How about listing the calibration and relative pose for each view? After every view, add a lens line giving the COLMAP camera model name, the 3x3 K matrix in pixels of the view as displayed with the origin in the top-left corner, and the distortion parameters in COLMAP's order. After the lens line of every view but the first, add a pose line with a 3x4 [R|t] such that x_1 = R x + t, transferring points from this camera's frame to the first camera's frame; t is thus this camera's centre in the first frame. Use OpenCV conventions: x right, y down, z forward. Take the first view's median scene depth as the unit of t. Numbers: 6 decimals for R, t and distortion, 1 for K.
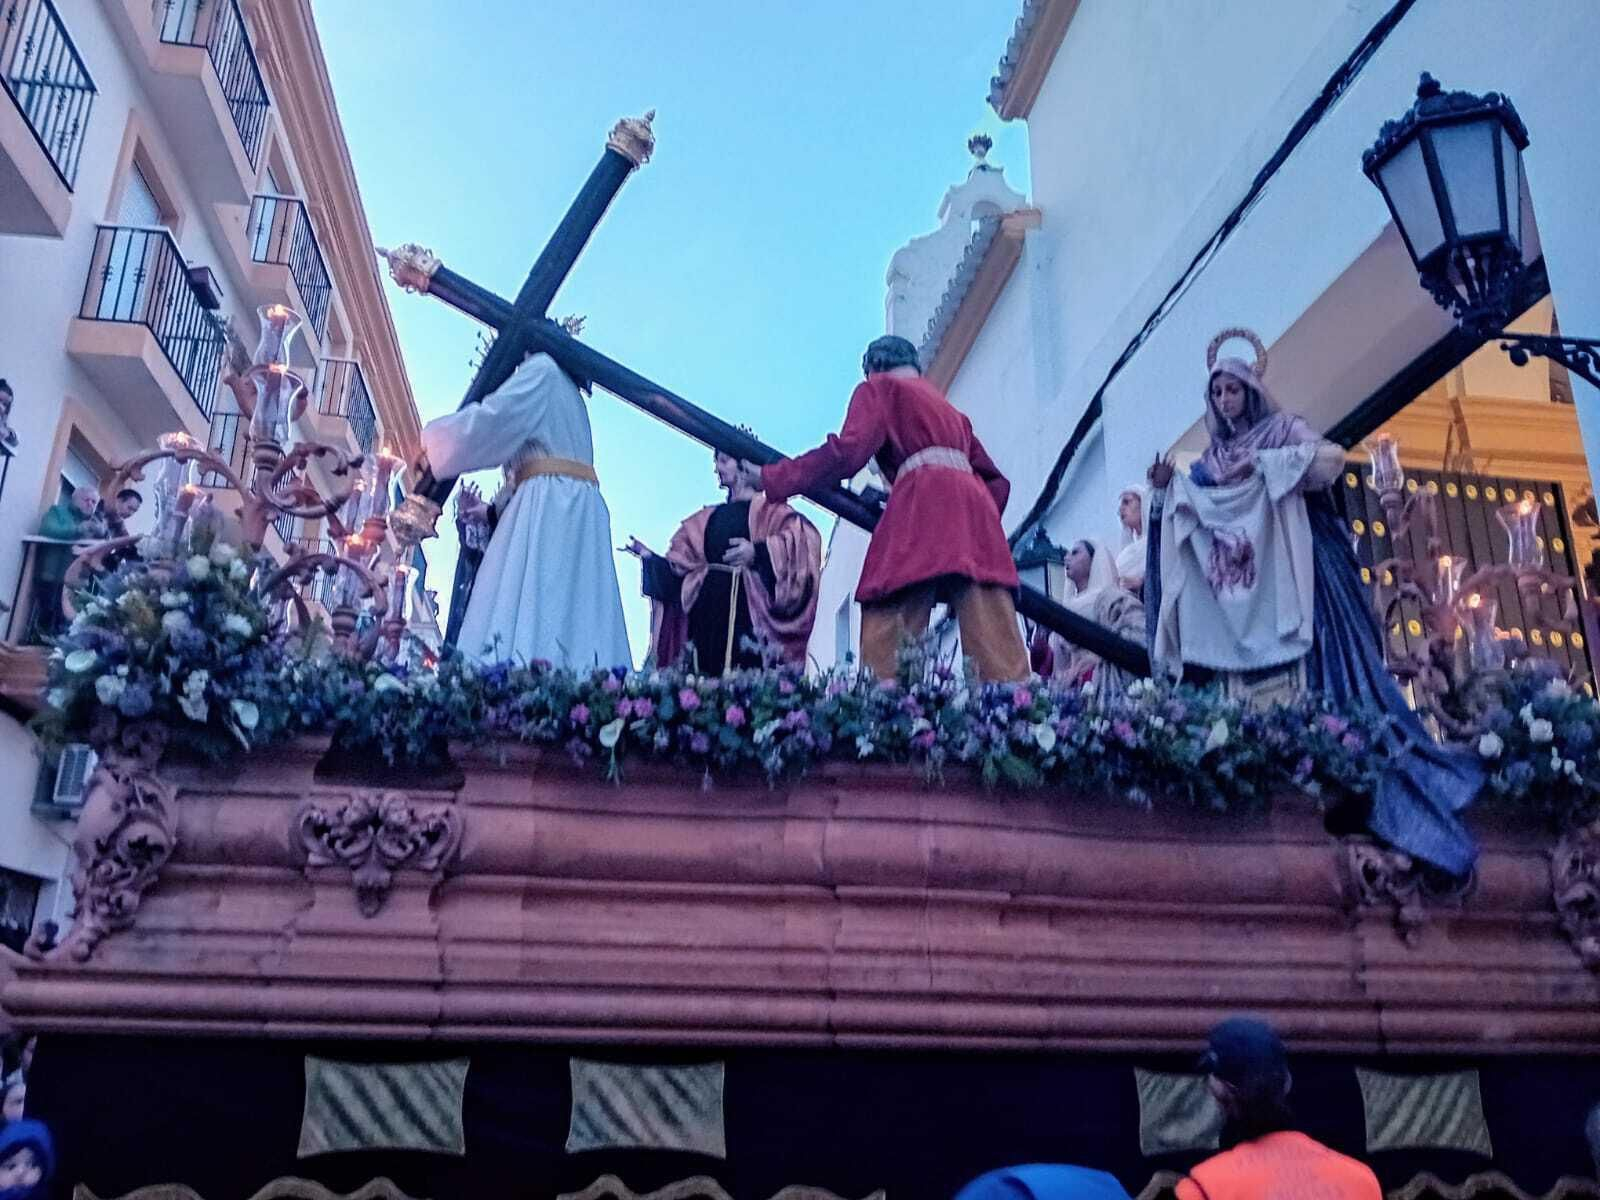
lens RADIAL K [[1237.4, 0, 810.6], [0, 1237.4, 606.0], [0, 0, 1]] dist [0.092379, -0.186141]
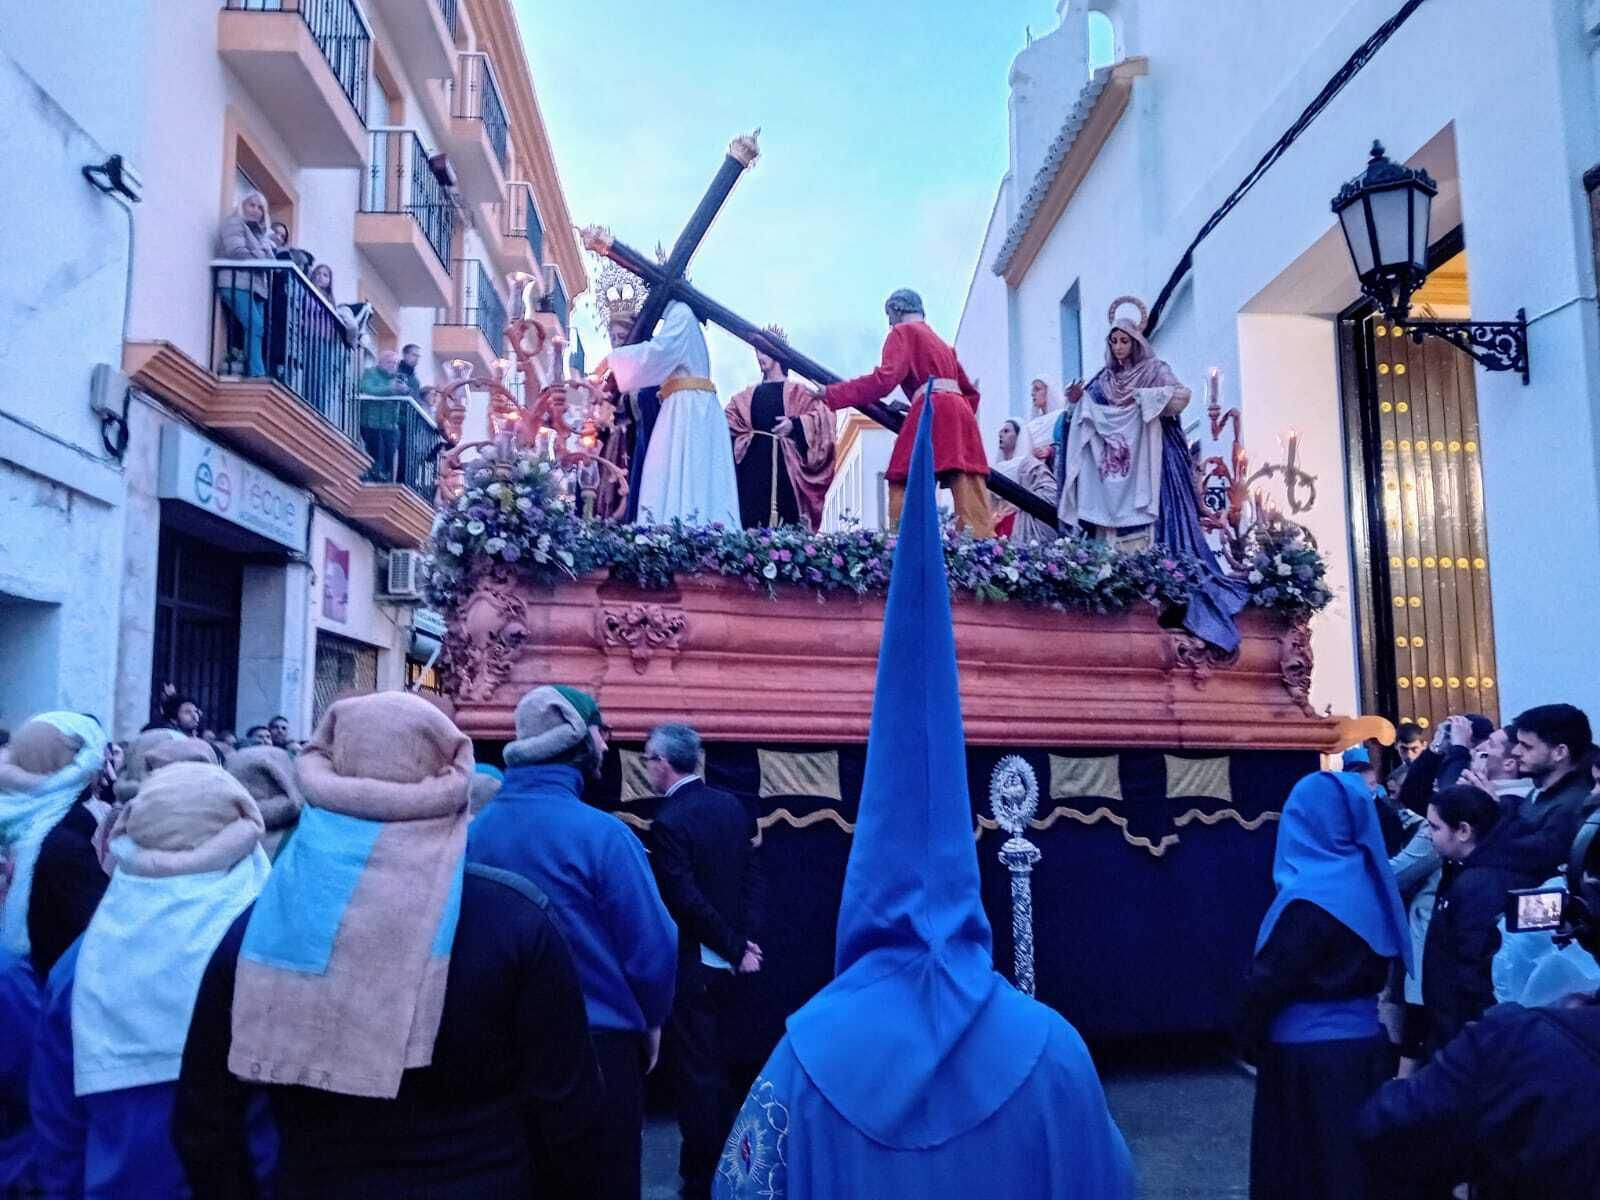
lens RADIAL K [[1188.2, 0, 797.4], [0, 1188.2, 606.7], [0, 0, 1]] dist [0.085536, -0.145797]
pose [[0.991363, 0.009887, 0.130774, -0.311209], [-0.036566, 0.978450, 0.203223, -0.169605], [-0.125947, -0.206249, 0.970360, -0.557470]]
